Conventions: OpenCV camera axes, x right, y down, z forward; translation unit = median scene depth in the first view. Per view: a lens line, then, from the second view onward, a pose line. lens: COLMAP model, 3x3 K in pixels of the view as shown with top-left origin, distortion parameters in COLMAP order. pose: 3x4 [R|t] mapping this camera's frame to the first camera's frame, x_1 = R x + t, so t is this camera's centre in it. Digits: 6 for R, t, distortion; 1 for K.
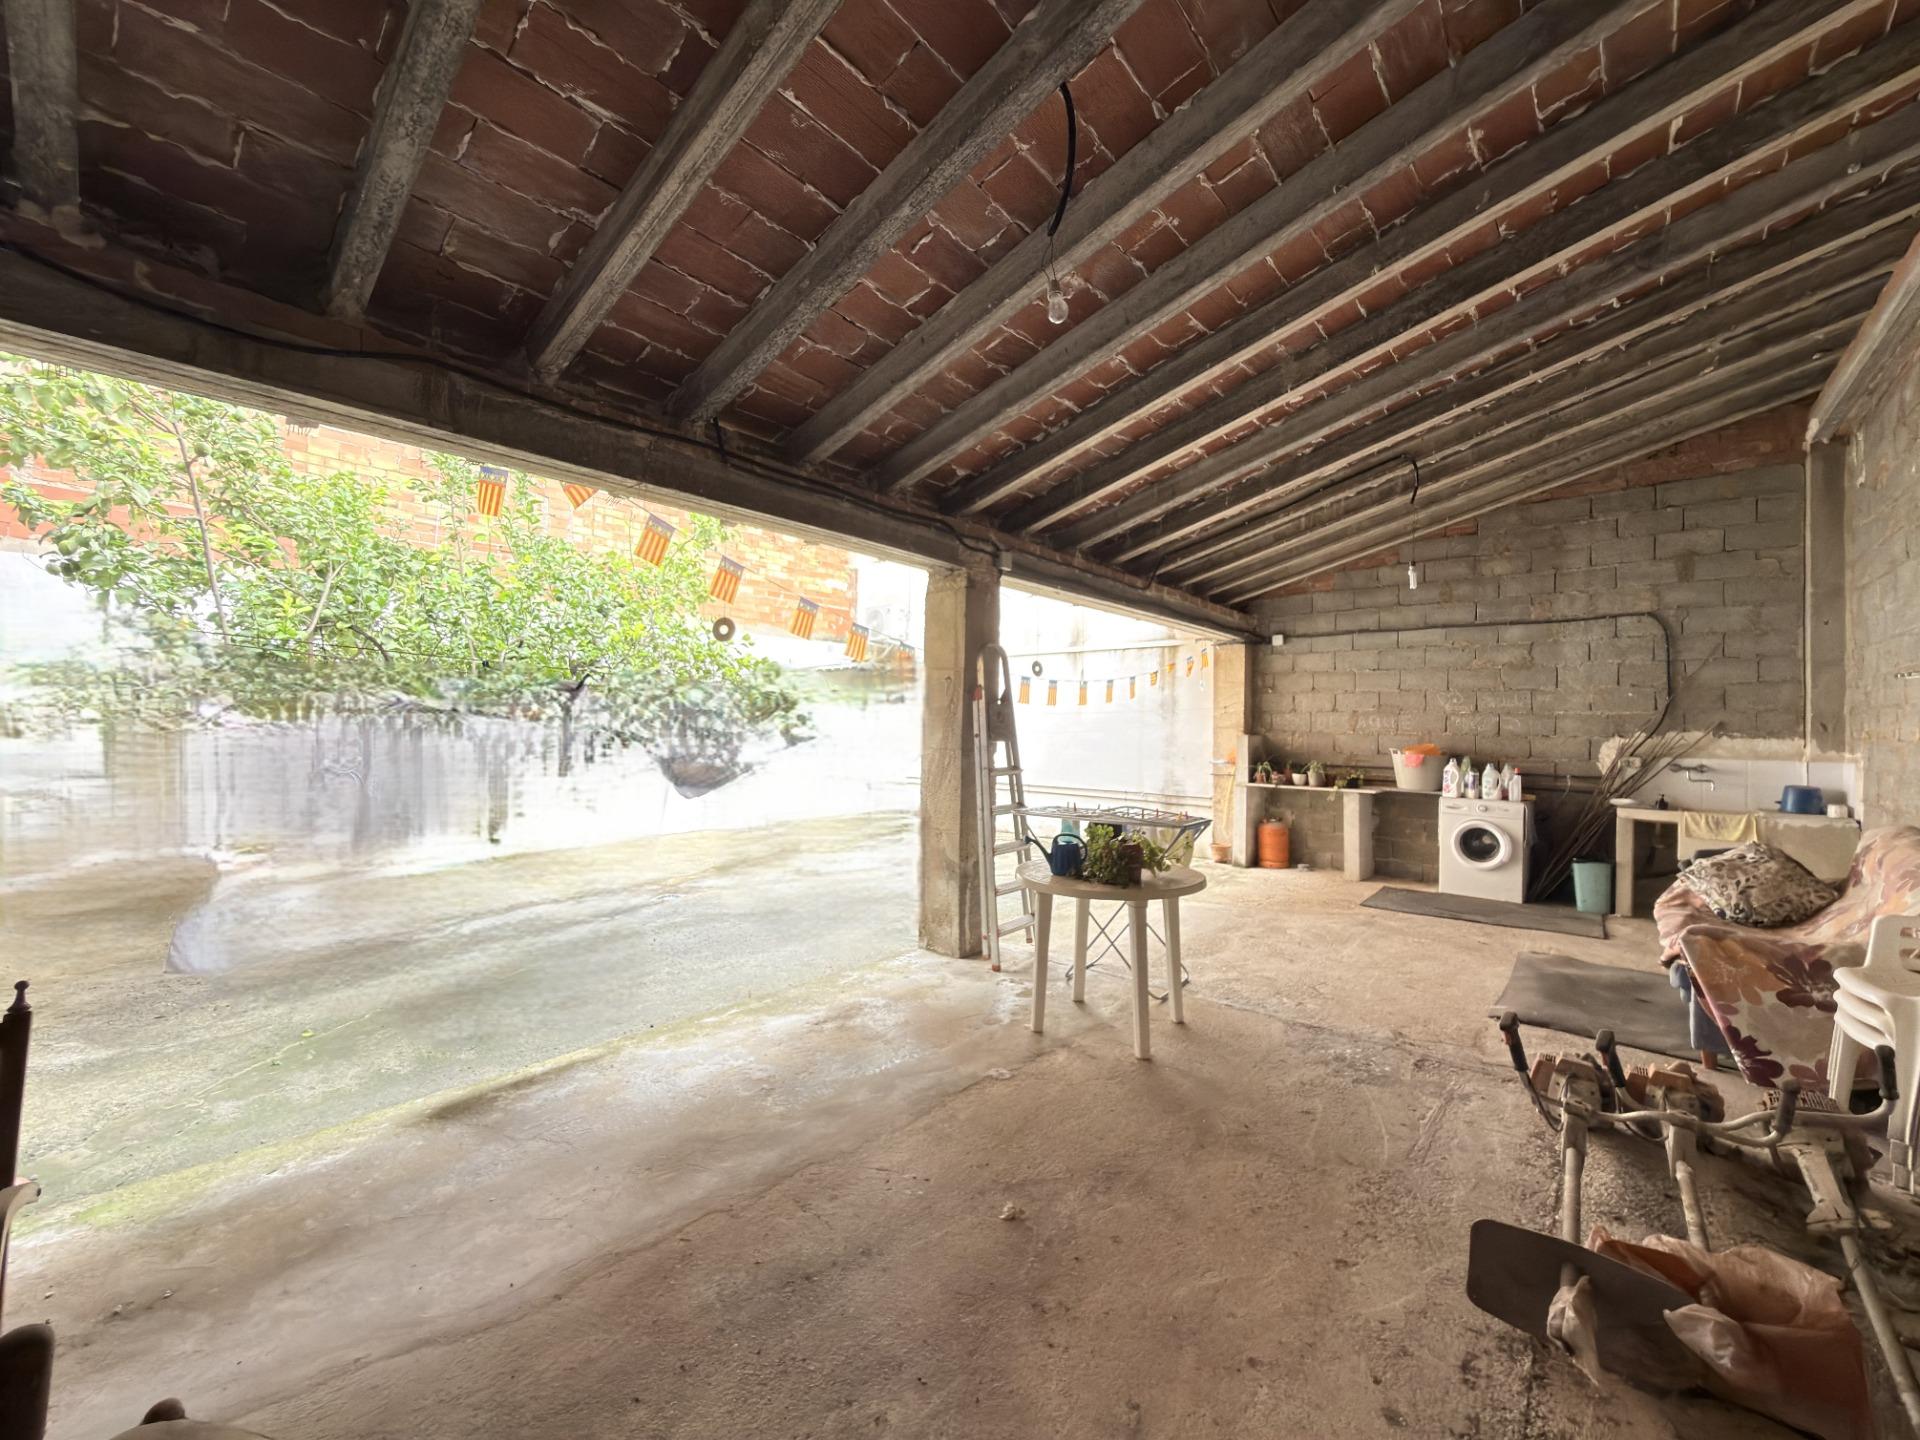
lens RADIAL K [[767.2, 0, 960.0], [0, 767.2, 720.0], [0, 0, 1]] dist [0.000383, 0.000006]
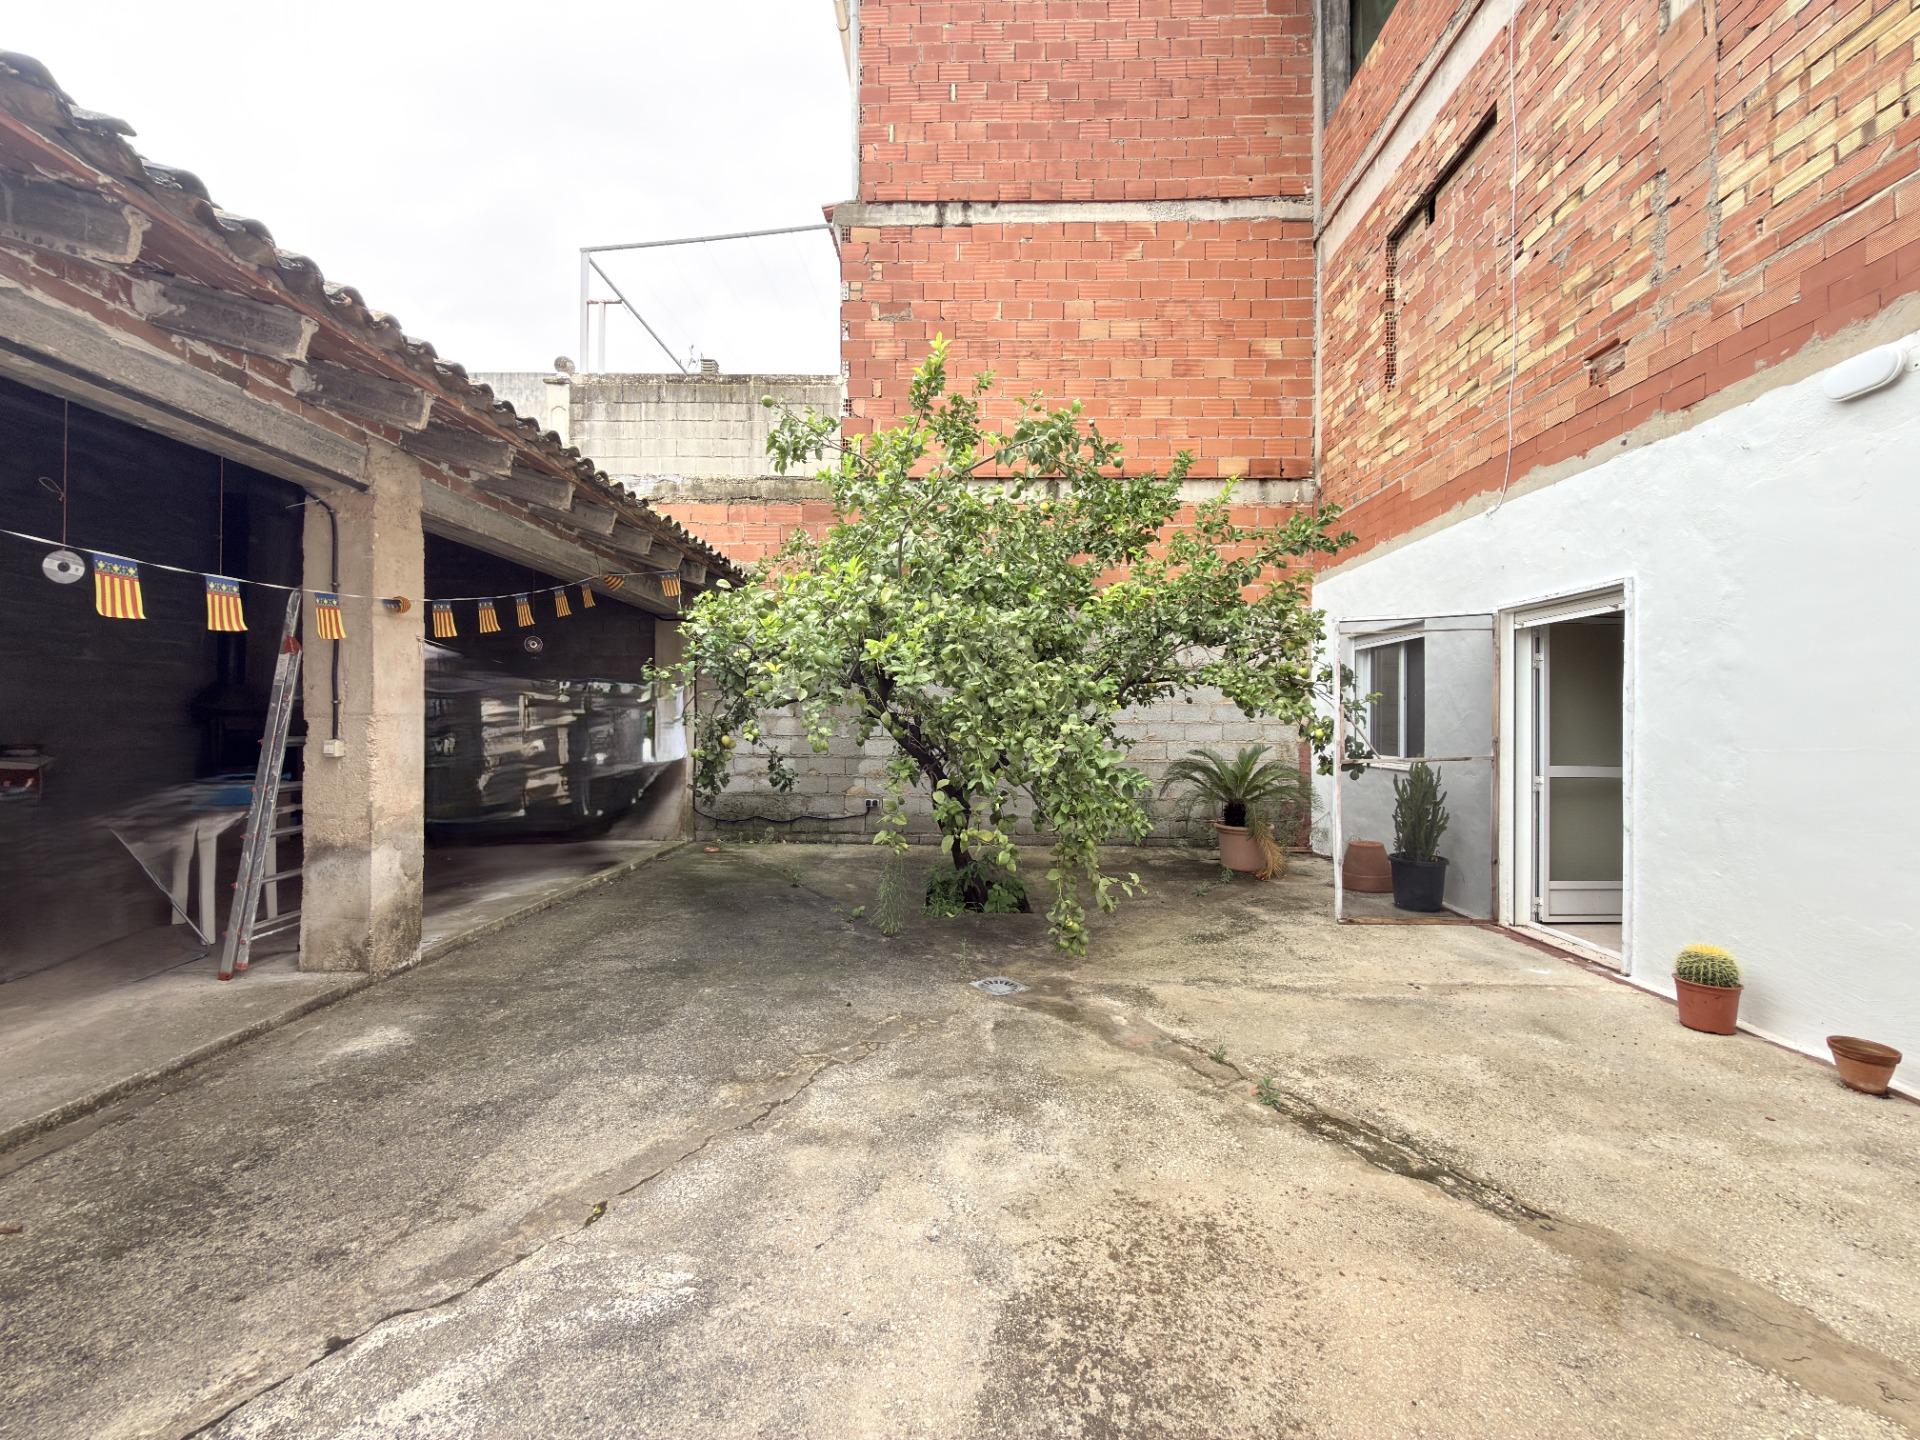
lens RADIAL K [[762.7, 0, 962.2], [0, 762.7, 718.9], [0, 0, 1]] dist [0.001027, -0.000190]
pose [[-0.757322, -0.023816, -0.652607, 0.060862], [-0.011191, 0.999661, -0.023494, 0.065114], [0.652945, -0.010489, -0.757332, 2.479090]]
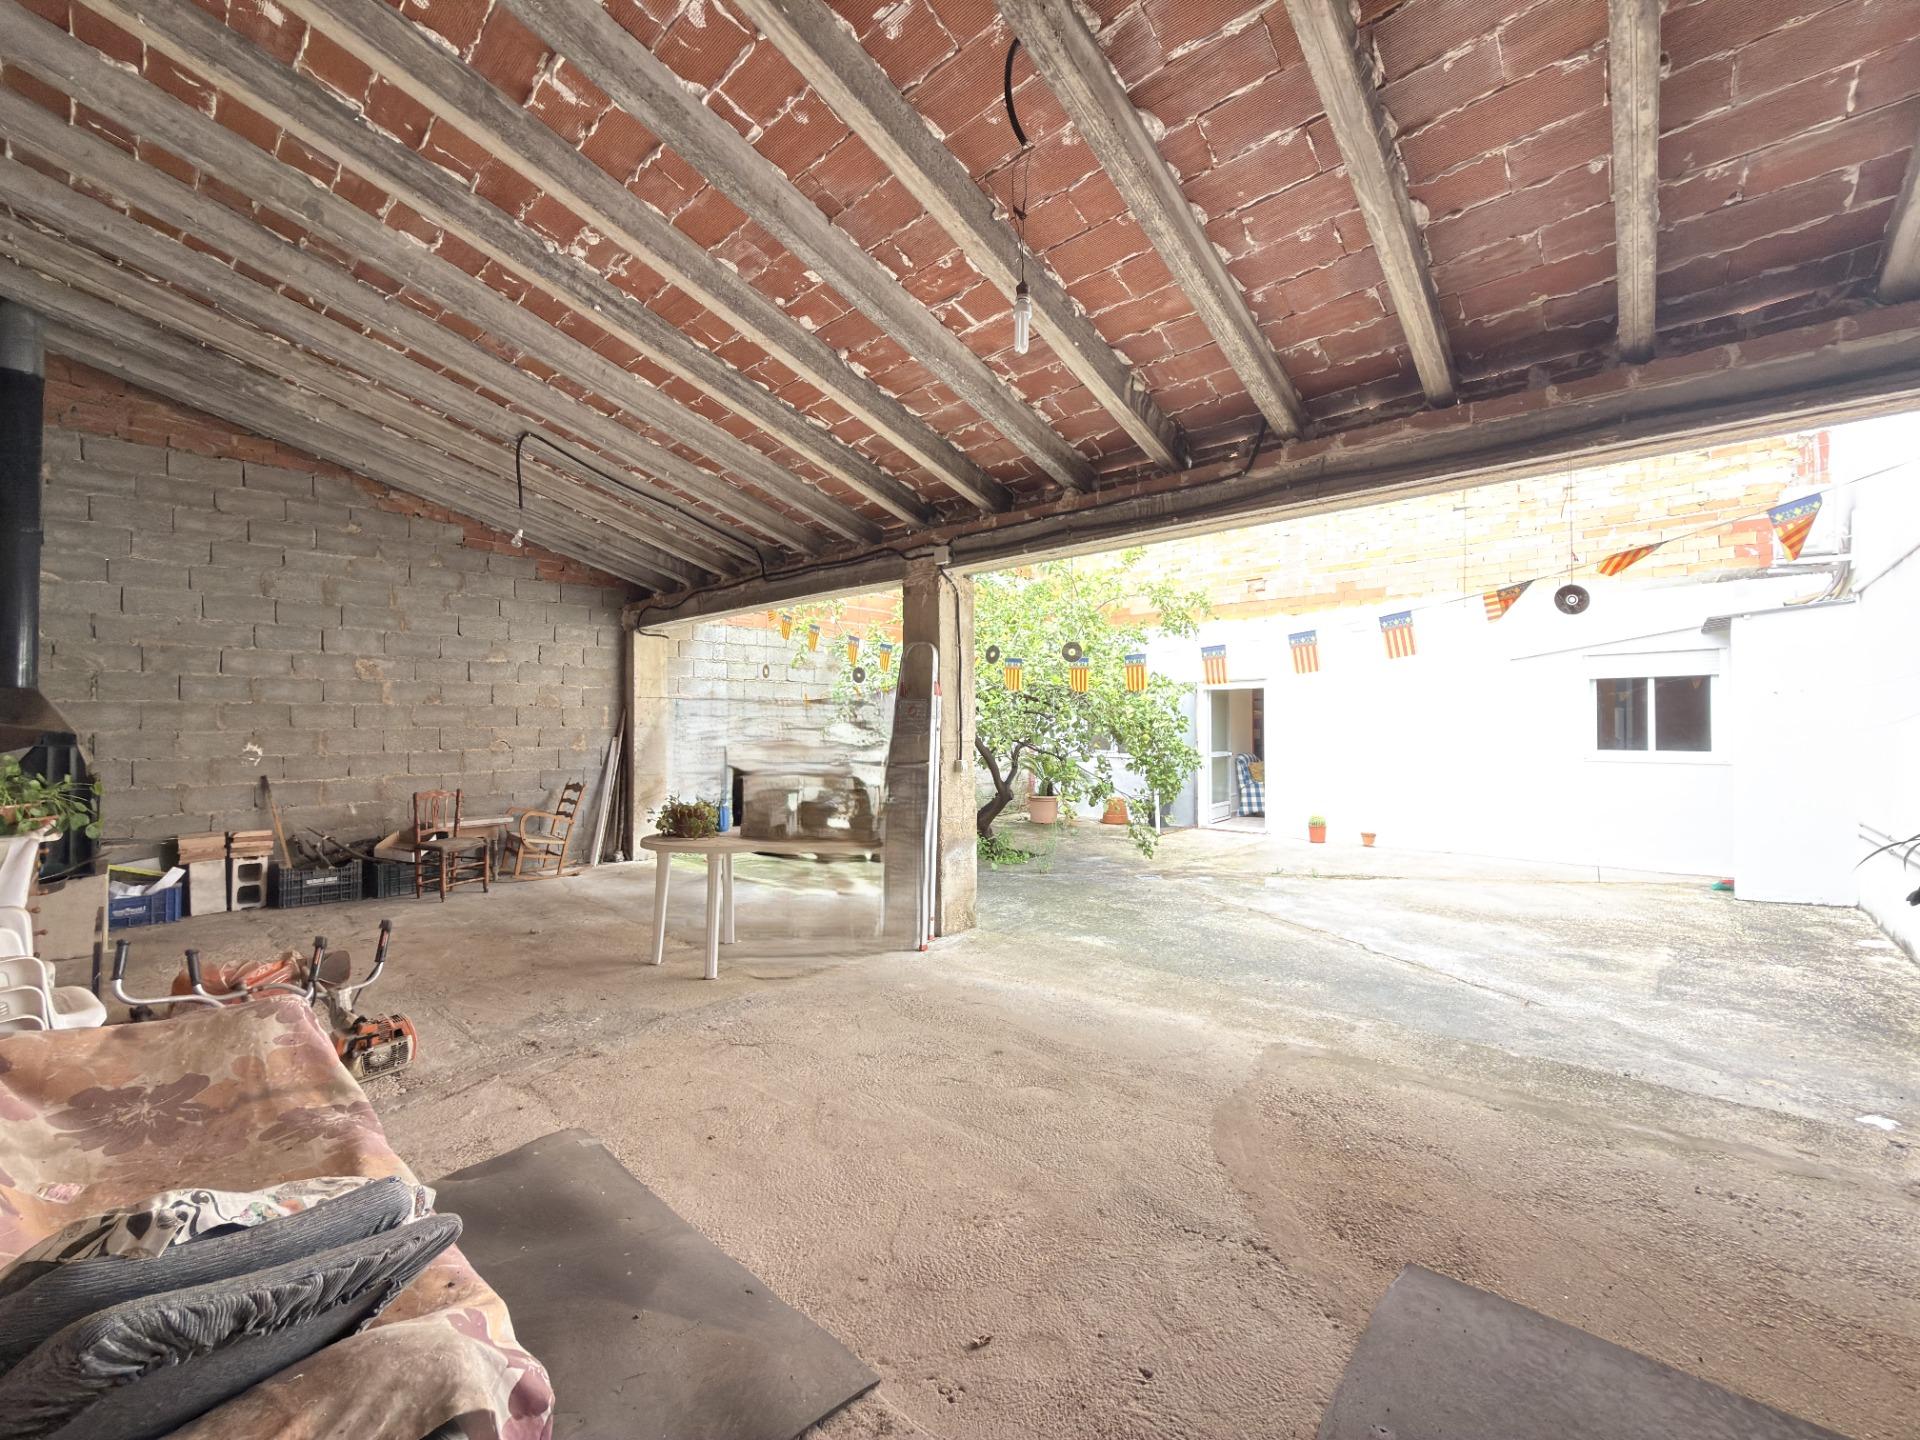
lens RADIAL K [[764.3, 0, 962.5], [0, 764.3, 717.7], [0, 0, 1]] dist [0.000331, -0.000102]
pose [[-0.014036, -0.025935, -0.999565, 1.306135], [0.009851, 0.999611, -0.026074, 0.039386], [0.999853, -0.010213, -0.013775, 1.286707]]
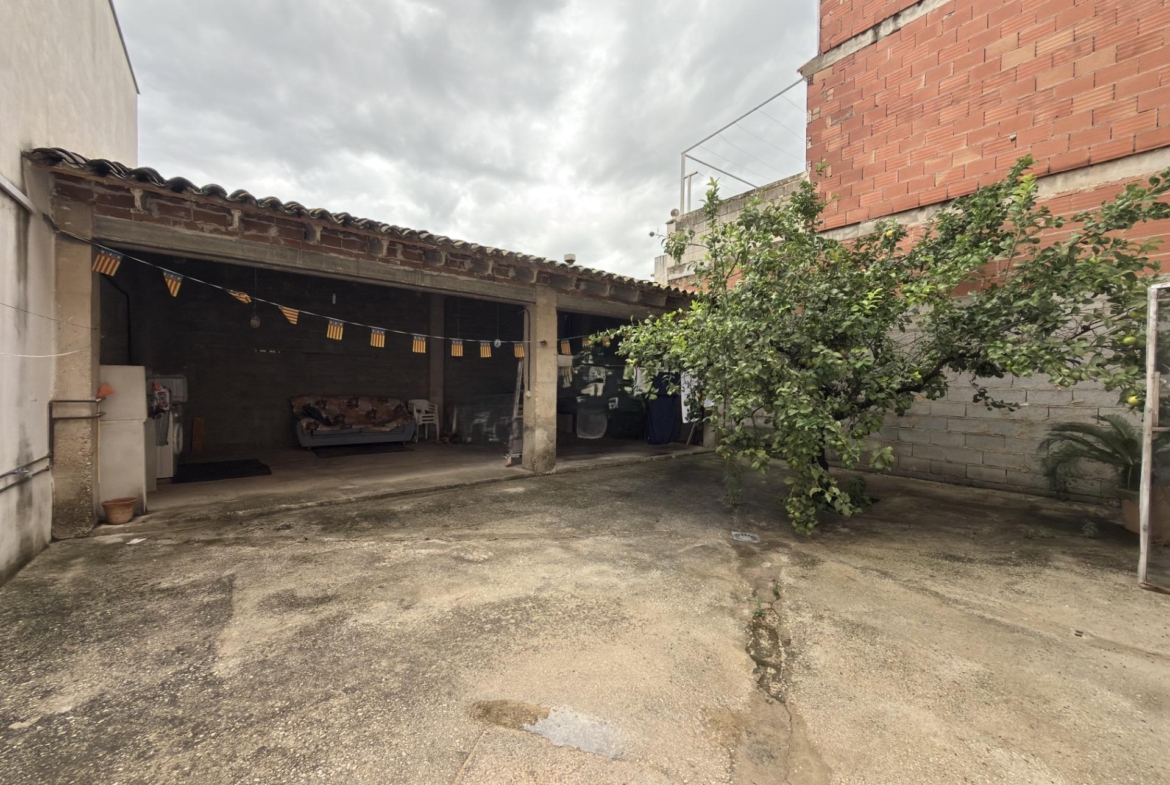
lens RADIAL K [[465.5, 0, 586.5], [0, 465.5, 391.4], [0, 0, 1]] dist [-0.000053, 0.000251]
pose [[-0.983542, -0.030993, 0.177999, -0.471819], [-0.029967, 0.999515, 0.008446, 0.058248], [-0.178175, 0.002973, -0.983994, 2.875609]]
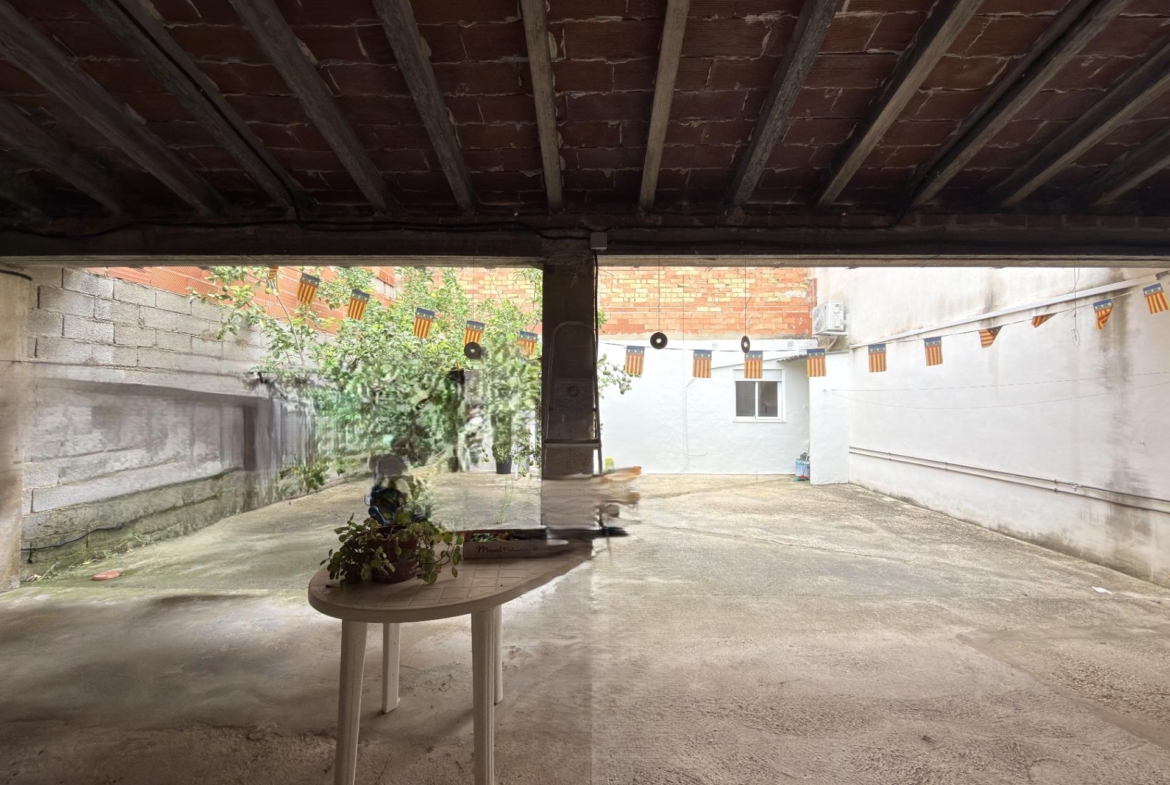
lens RADIAL K [[465.5, 0, 586.5], [0, 465.5, 391.4], [0, 0, 1]] dist [-0.000053, 0.000251]
pose [[0.642754, -0.029902, -0.765488, 0.651000], [0.011334, 0.999500, -0.029526, 0.018678], [0.765988, 0.010302, 0.642772, 0.723235]]
